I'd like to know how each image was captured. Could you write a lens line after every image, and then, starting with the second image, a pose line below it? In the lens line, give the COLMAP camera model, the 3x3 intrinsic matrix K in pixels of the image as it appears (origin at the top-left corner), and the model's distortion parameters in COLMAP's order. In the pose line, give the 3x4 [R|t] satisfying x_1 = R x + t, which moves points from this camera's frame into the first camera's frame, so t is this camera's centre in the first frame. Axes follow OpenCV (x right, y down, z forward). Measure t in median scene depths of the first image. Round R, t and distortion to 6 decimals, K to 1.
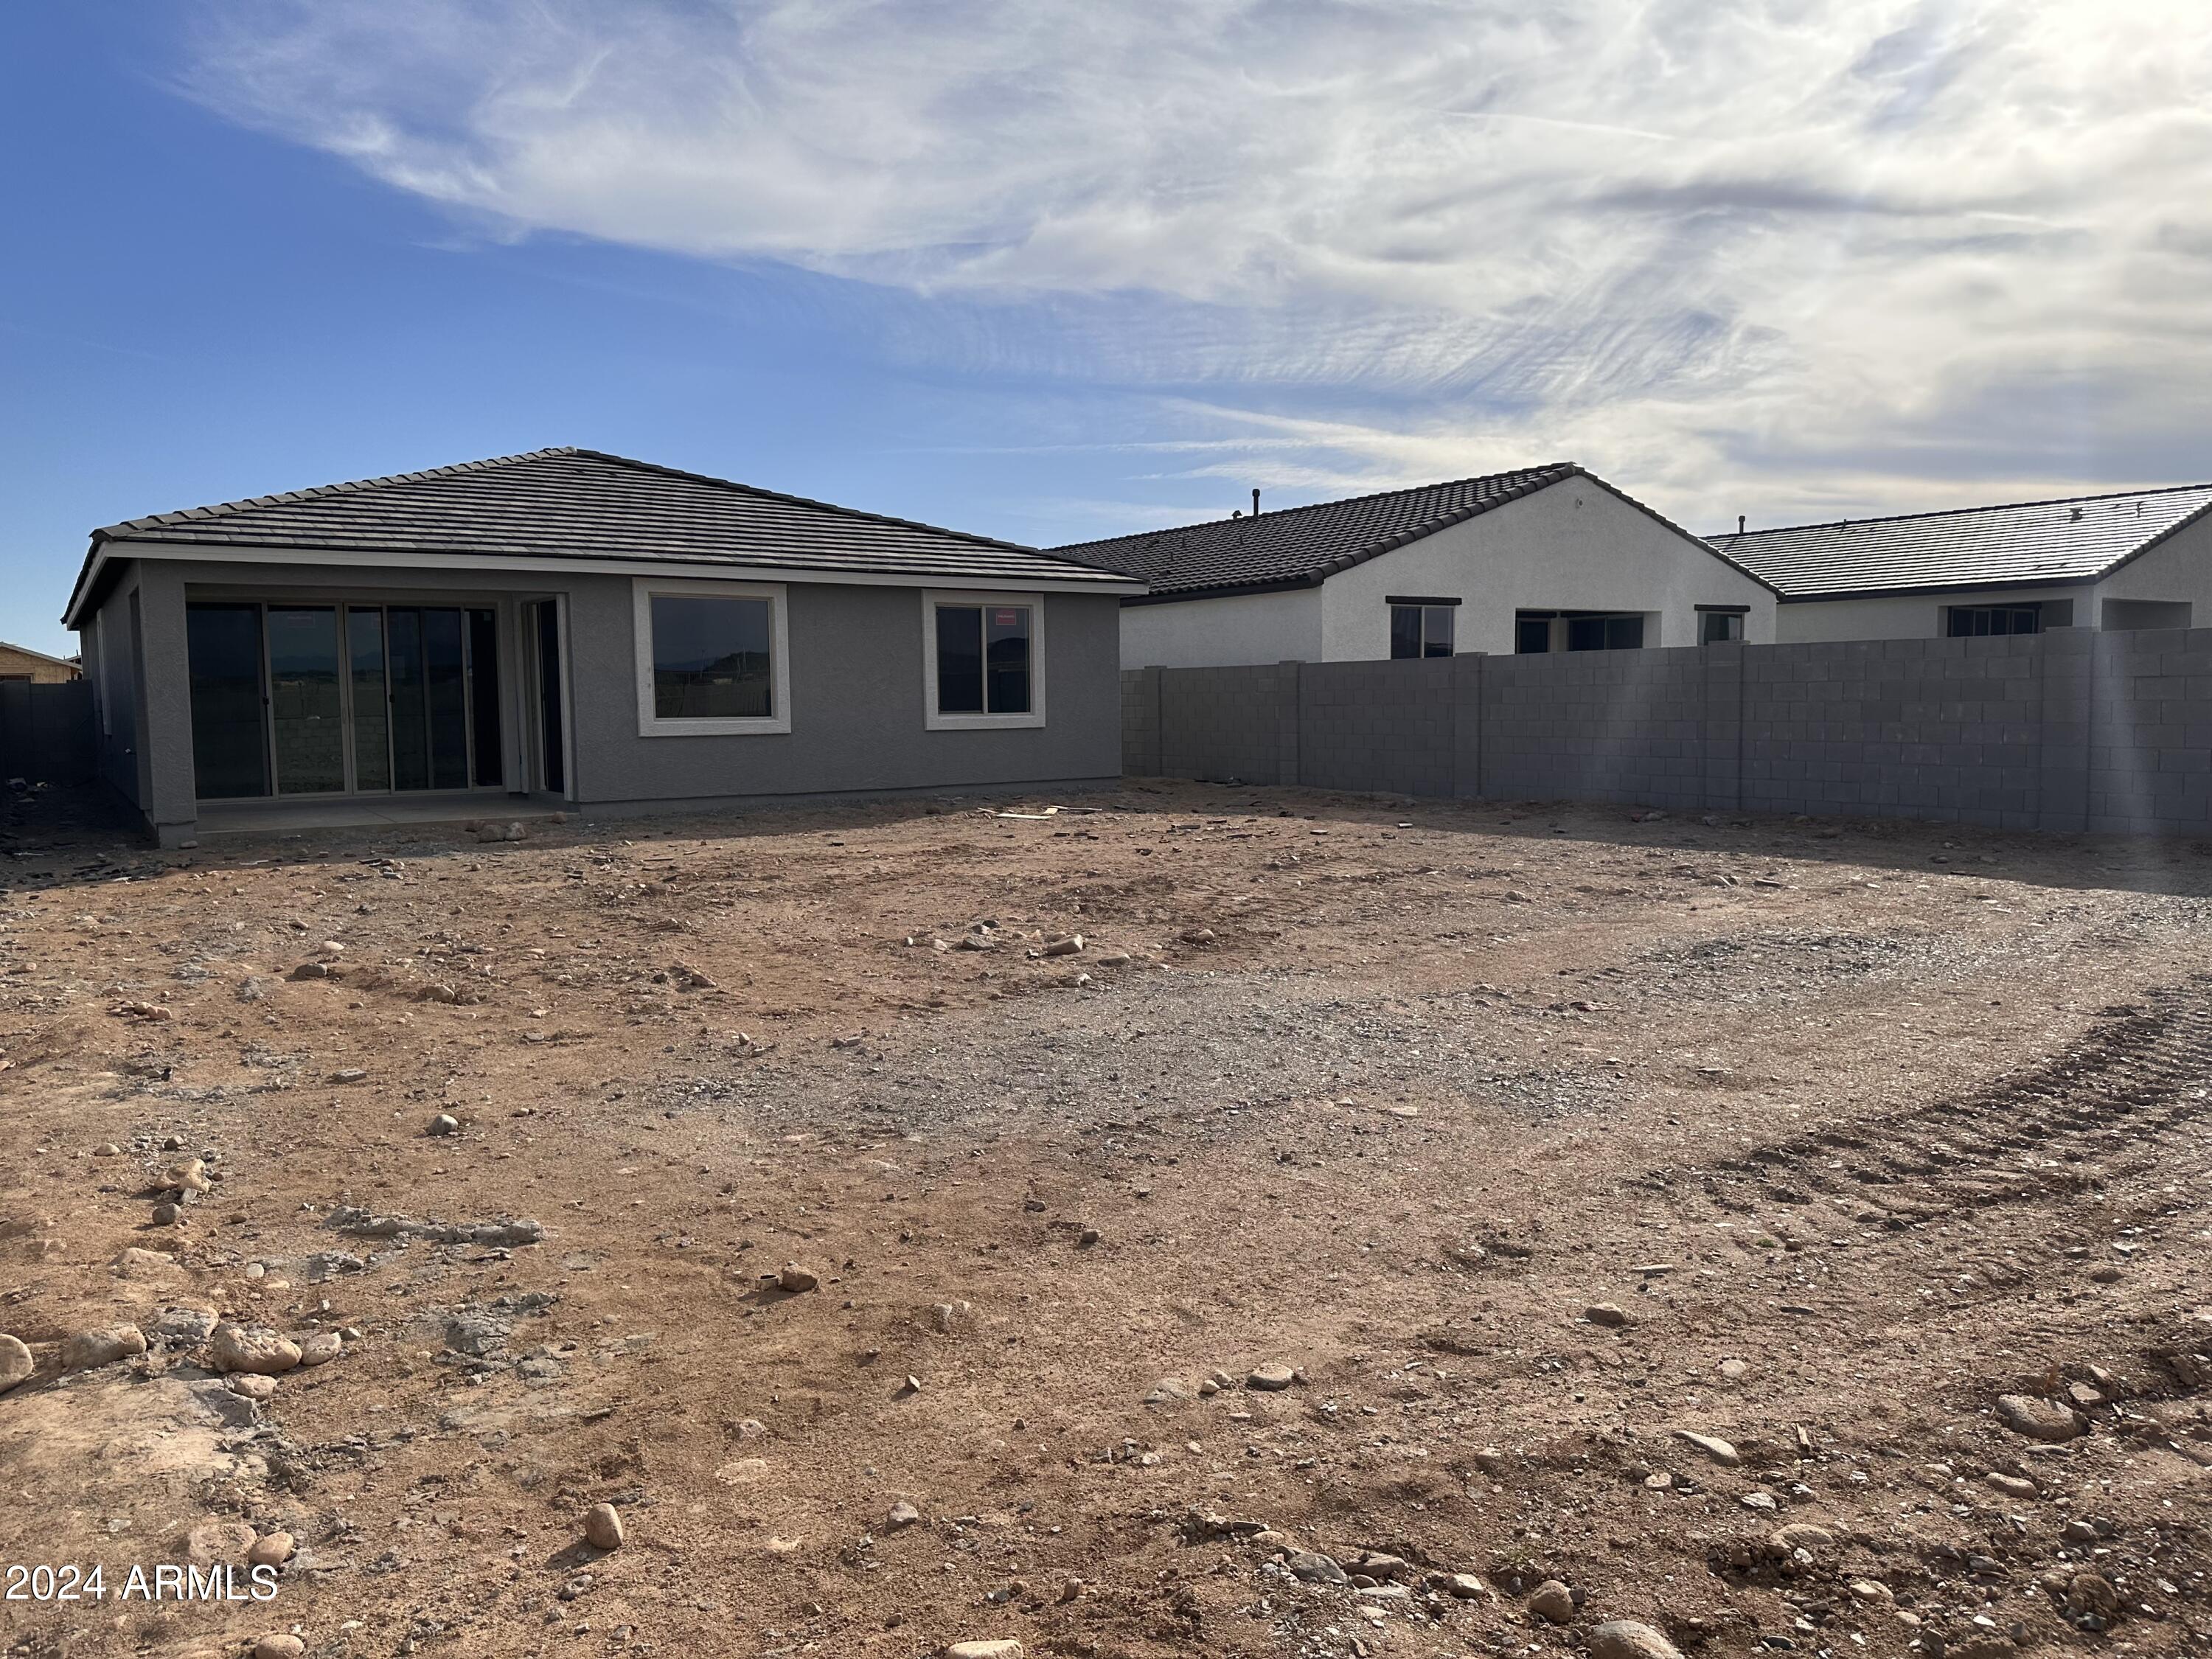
lens RADIAL K [[1558.2, 0, 1088.1], [0, 1558.2, 837.1], [0, 0, 1]] dist [0.024592, -0.021408]
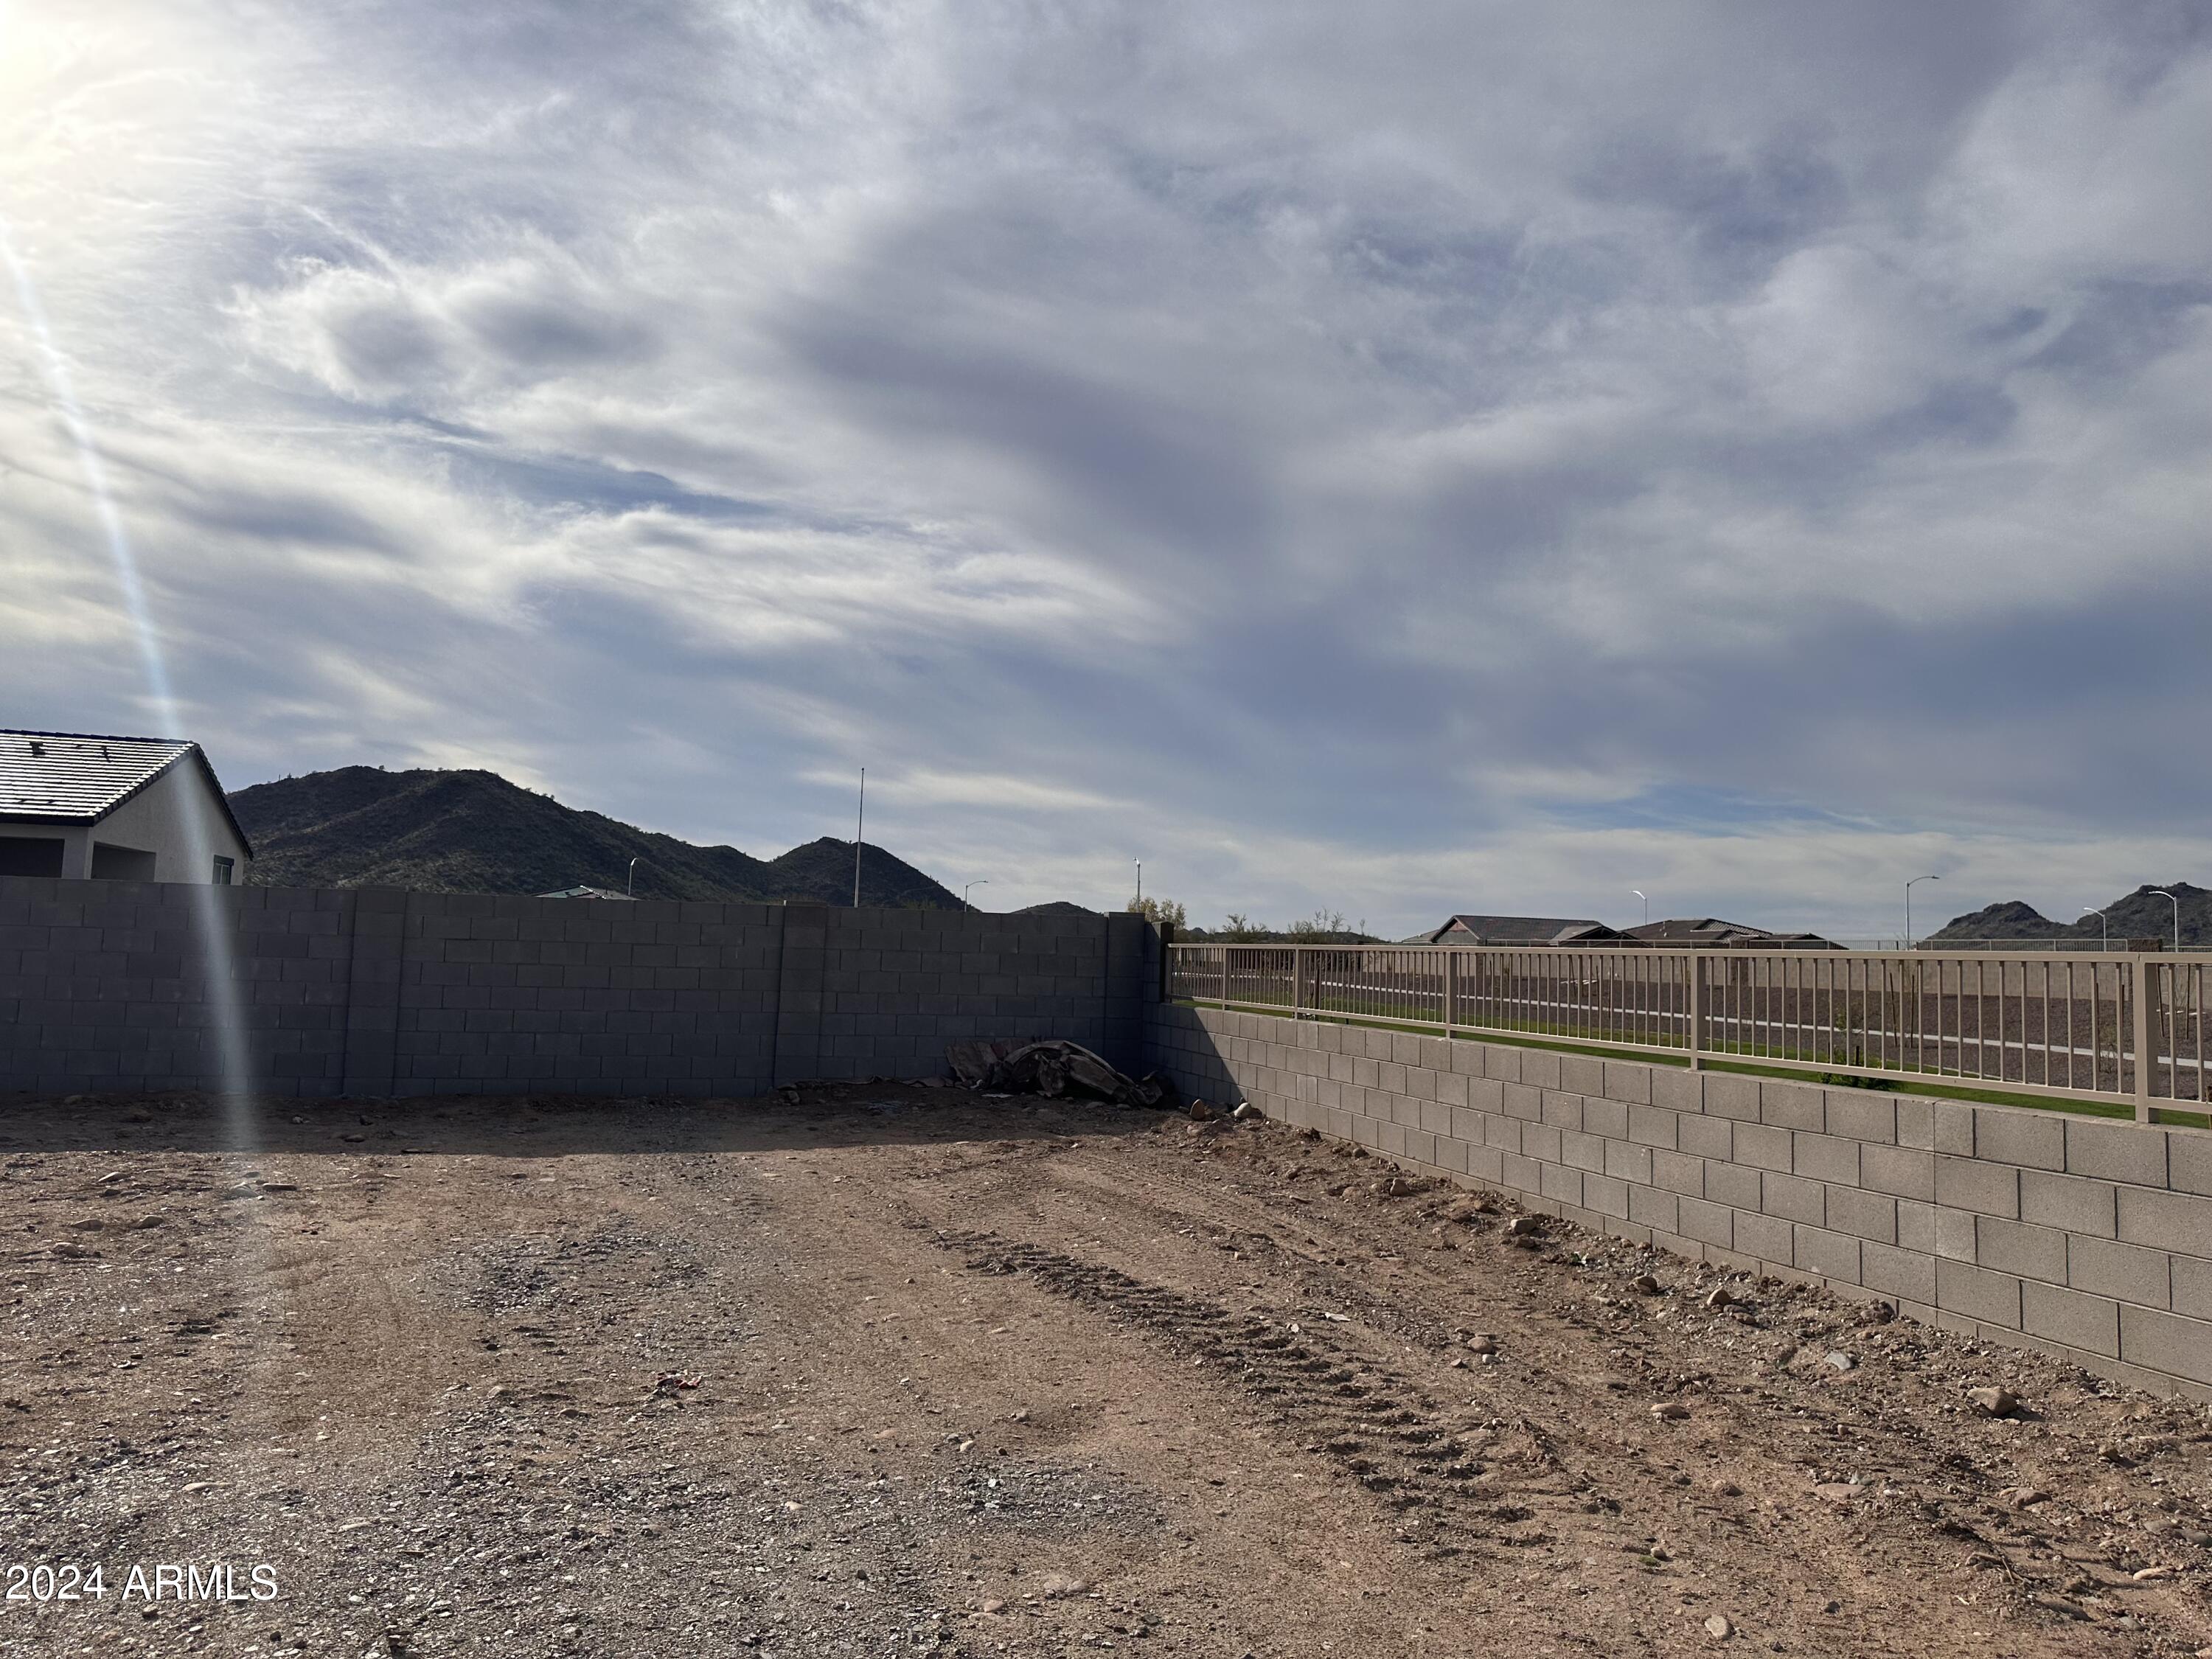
lens RADIAL K [[1558.2, 0, 1156.3], [0, 1558.2, 796.1], [0, 0, 1]] dist [0.024592, -0.021408]
pose [[0.295023, 0.121076, 0.947788, -0.601759], [0.050854, 0.988543, -0.142112, -0.087584], [-0.954136, 0.090125, 0.285486, 0.881184]]
